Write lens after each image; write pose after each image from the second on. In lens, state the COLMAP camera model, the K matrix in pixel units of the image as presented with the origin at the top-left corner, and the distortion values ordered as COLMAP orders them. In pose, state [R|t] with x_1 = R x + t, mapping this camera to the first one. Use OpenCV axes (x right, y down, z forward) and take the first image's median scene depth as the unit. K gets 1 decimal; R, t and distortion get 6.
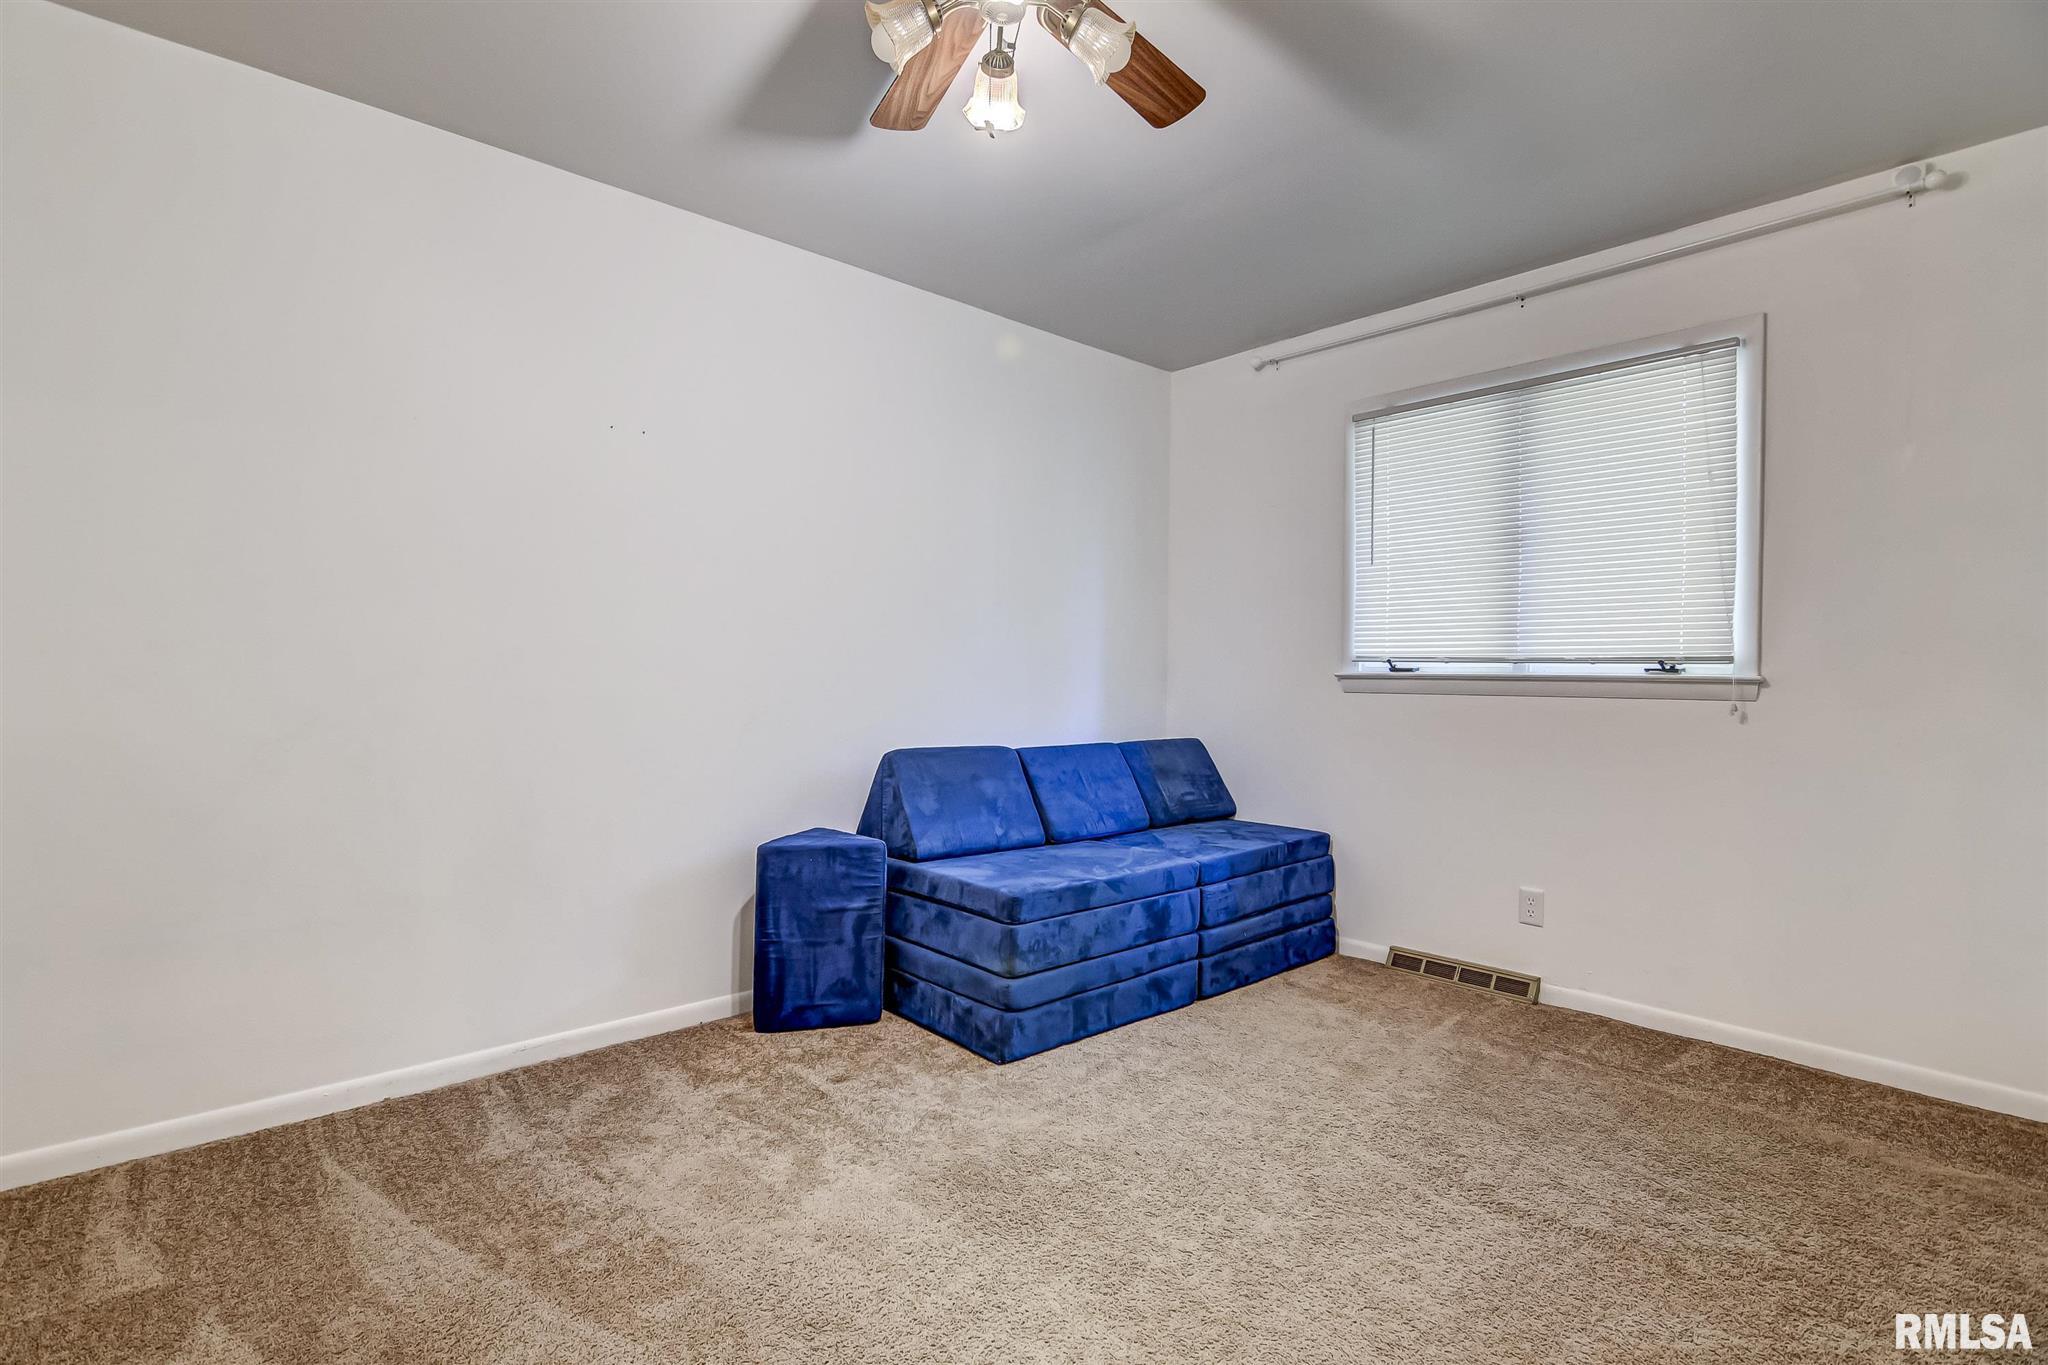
lens RADIAL K [[979.0, 0, 1011.2], [0, 979.0, 685.8], [0, 0, 1]] dist [0.013787, -0.012028]
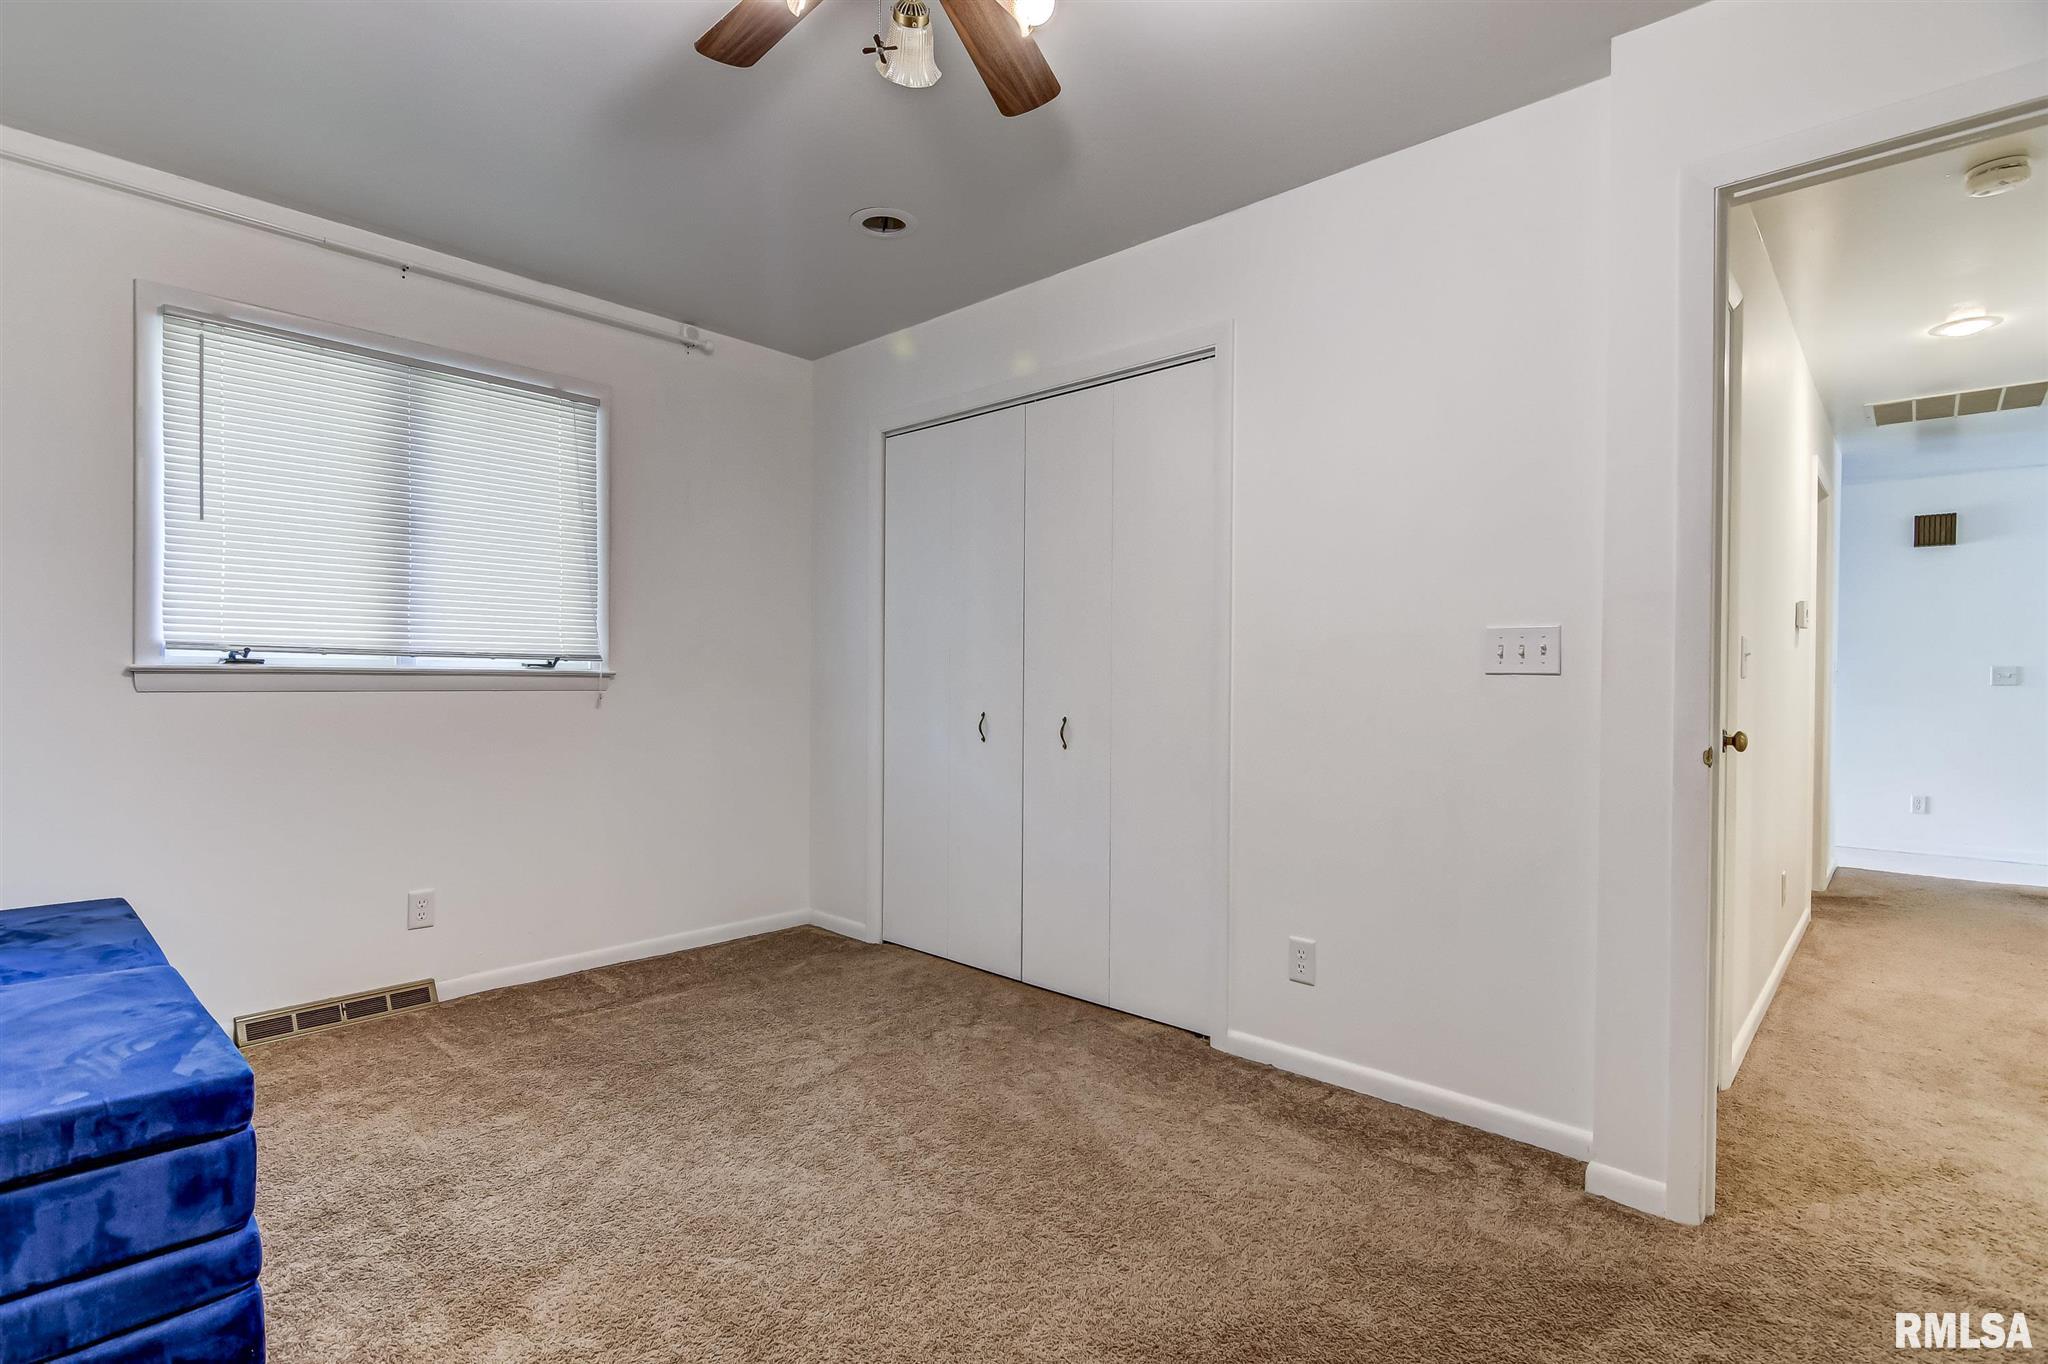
lens RADIAL K [[979.0, 0, 1011.2], [0, 979.0, 685.3], [0, 0, 1]] dist [0.013787, -0.012028]
pose [[-0.087989, -0.017722, 0.995964, -0.515993], [0.000144, 0.999841, 0.017803, -0.012938], [-0.996121, 0.001710, -0.087972, 0.547357]]
